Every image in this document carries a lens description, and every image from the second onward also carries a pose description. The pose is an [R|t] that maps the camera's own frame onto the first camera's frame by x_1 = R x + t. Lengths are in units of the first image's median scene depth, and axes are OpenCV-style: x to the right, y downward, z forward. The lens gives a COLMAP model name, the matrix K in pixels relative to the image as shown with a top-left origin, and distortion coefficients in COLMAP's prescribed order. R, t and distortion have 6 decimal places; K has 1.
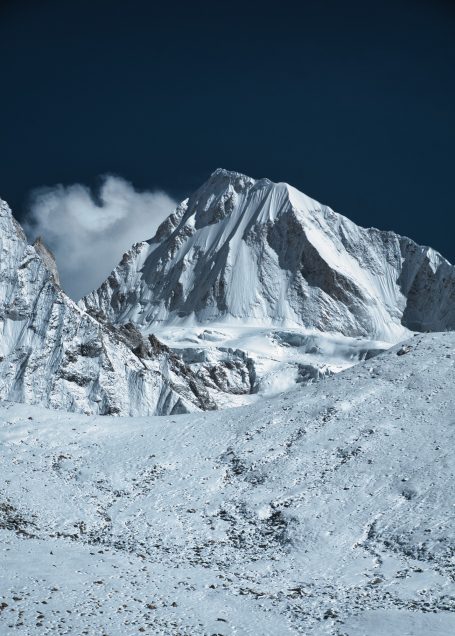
lens RADIAL K [[1413.3, 0, 250.4], [0, 1413.3, 316.6], [0, 0, 1]] dist [0.010767, 0.283854]
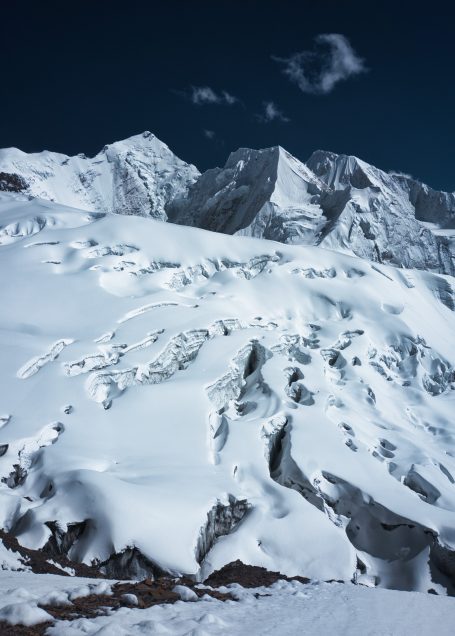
lens RADIAL K [[468.6, 0, 227.5], [0, 468.6, 318.0], [0, 0, 1]] dist [0.000459, 0.001625]
pose [[0.999135, -0.040985, -0.007096, -0.401478], [0.041418, 0.964616, 0.260385, -0.097851], [-0.003827, -0.260454, 0.965479, 0.383542]]
